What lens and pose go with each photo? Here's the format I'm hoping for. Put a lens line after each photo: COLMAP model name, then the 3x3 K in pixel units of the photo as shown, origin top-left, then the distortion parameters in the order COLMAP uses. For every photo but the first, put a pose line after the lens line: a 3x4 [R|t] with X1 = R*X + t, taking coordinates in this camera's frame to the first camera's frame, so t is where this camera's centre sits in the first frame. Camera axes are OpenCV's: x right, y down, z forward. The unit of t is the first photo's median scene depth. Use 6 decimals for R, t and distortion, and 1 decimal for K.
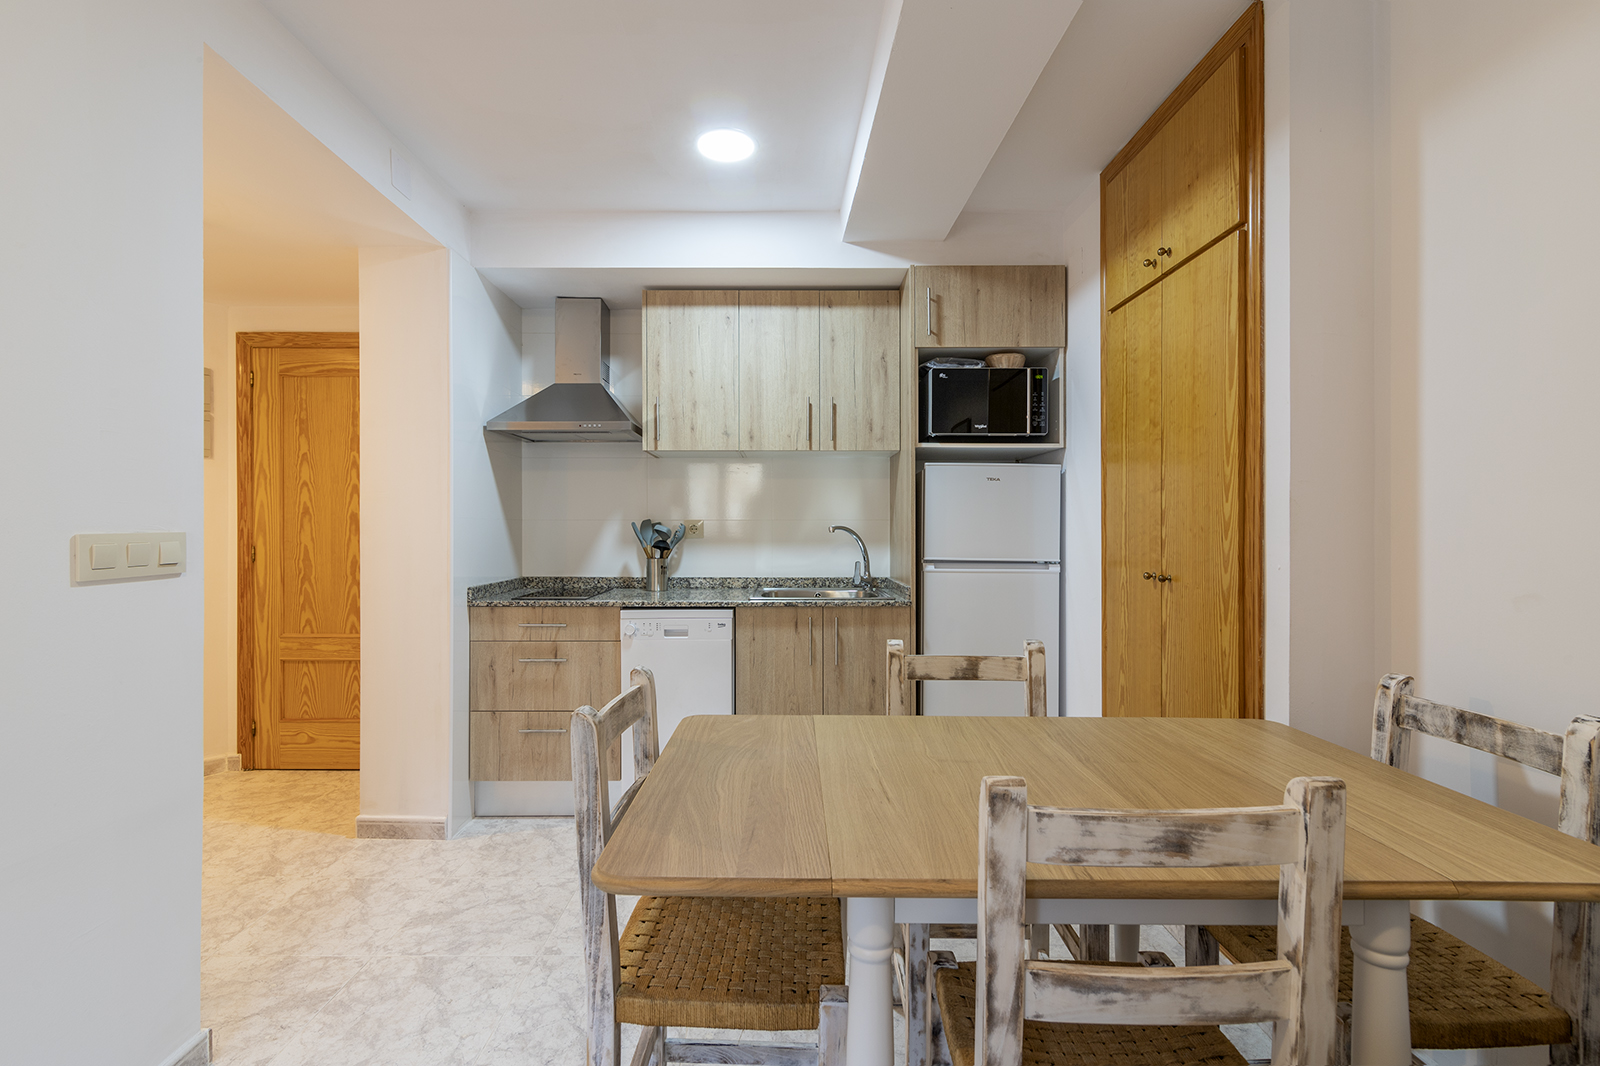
lens RADIAL K [[730.2, 0, 787.3], [0, 730.2, 527.9], [0, 0, 1]] dist [-0.000617, -0.000076]
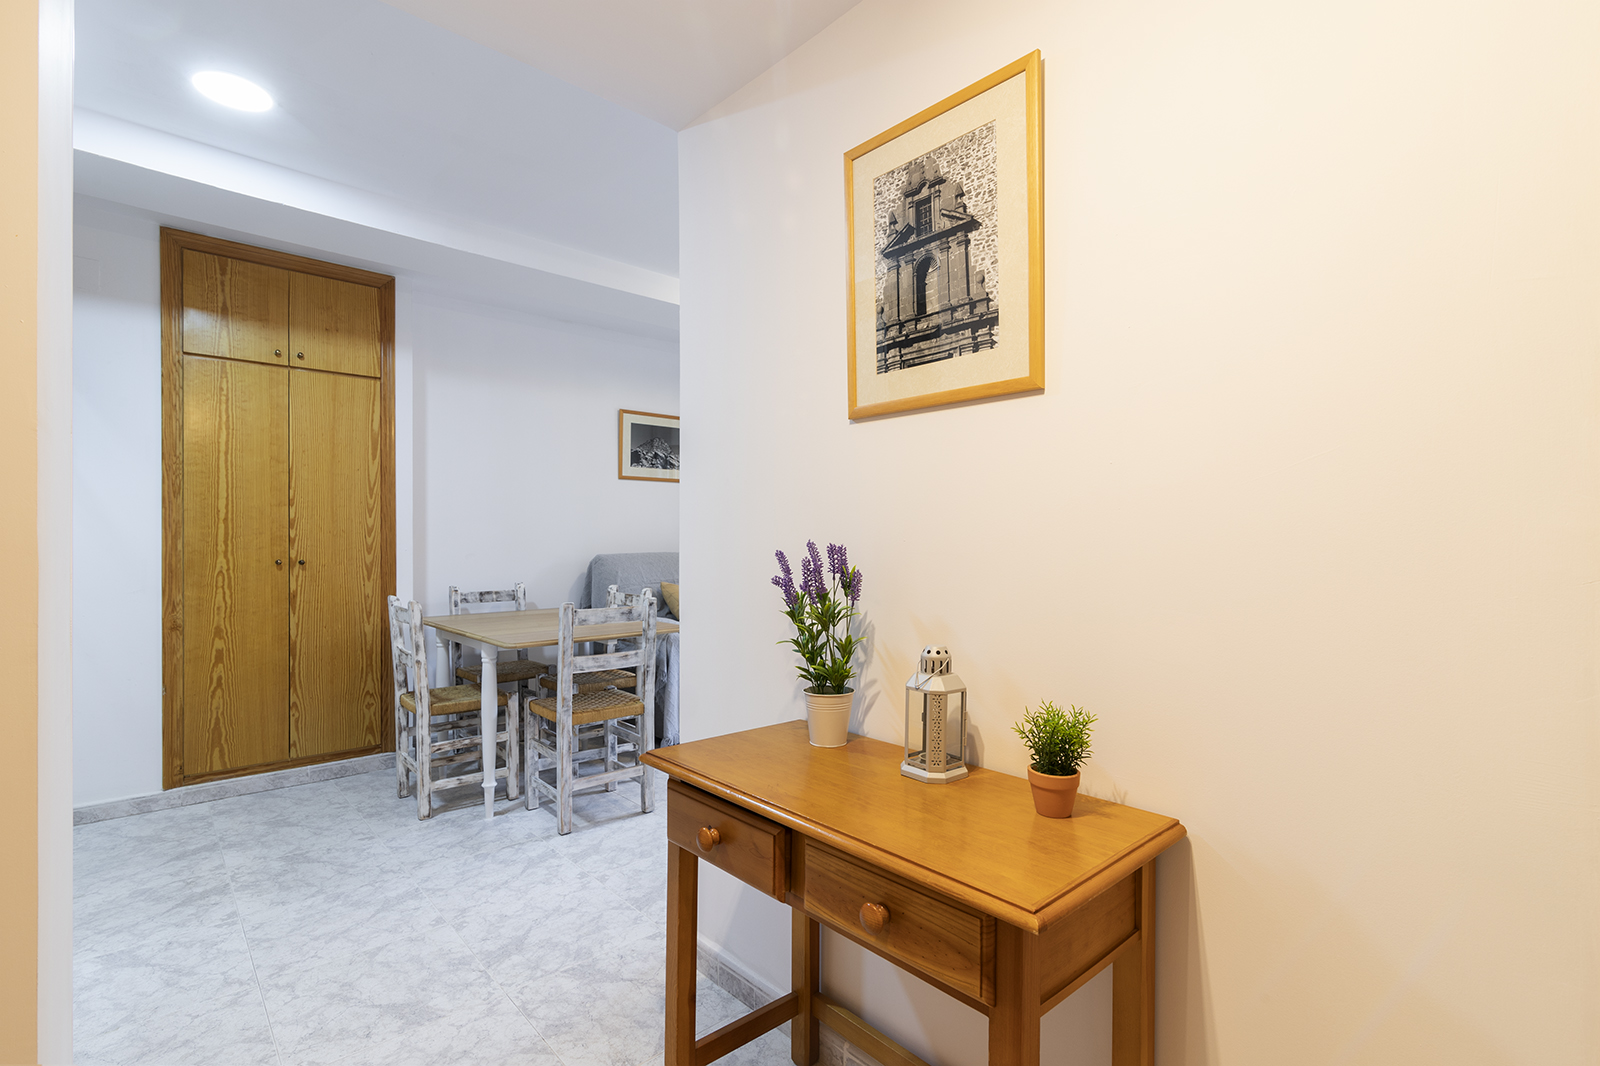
lens RADIAL K [[730.2, 0, 803.7], [0, 730.2, 544.7], [0, 0, 1]] dist [-0.000617, -0.000076]
pose [[-0.664519, -0.001279, 0.747270, -0.928696], [-0.000105, 0.999999, 0.001618, 0.019221], [-0.747271, 0.000996, -0.664519, 0.827463]]
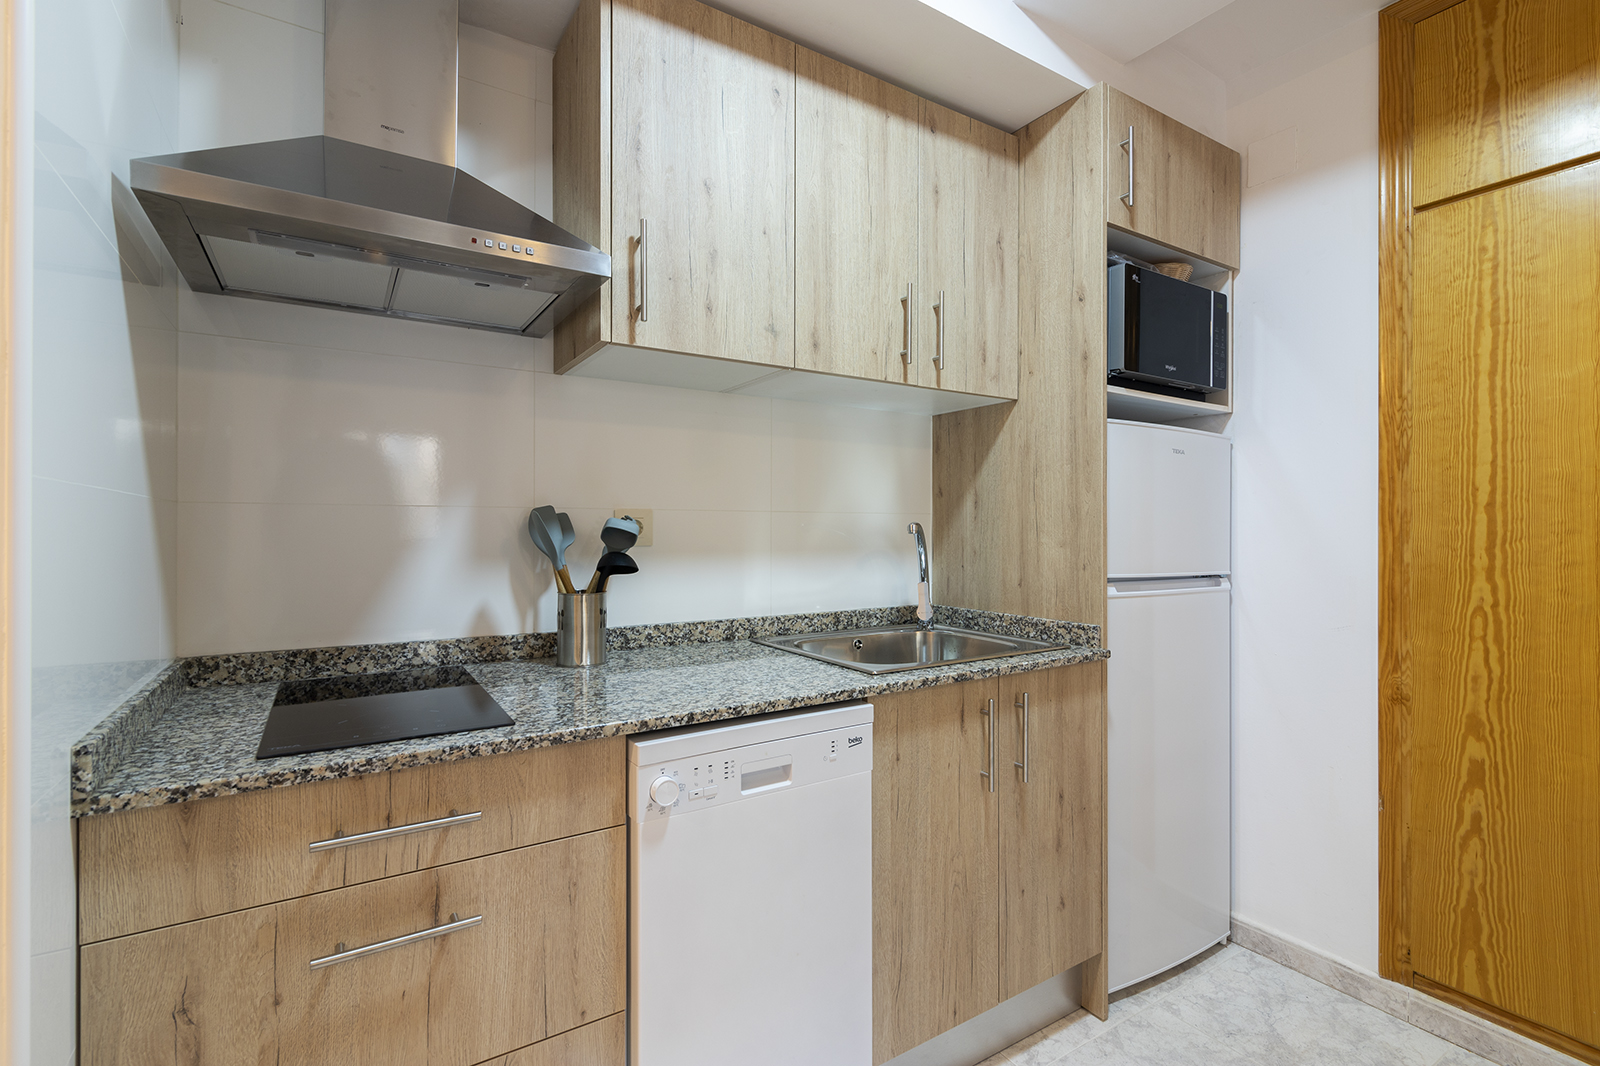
lens RADIAL K [[730.2, 0, 808.8], [0, 730.2, 527.2], [0, 0, 1]] dist [-0.000617, -0.000076]
pose [[0.846634, 0.001915, 0.532172, -0.320900], [0.000027, 0.999993, -0.003640, 0.003373], [-0.532175, 0.003096, 0.846628, 0.578892]]
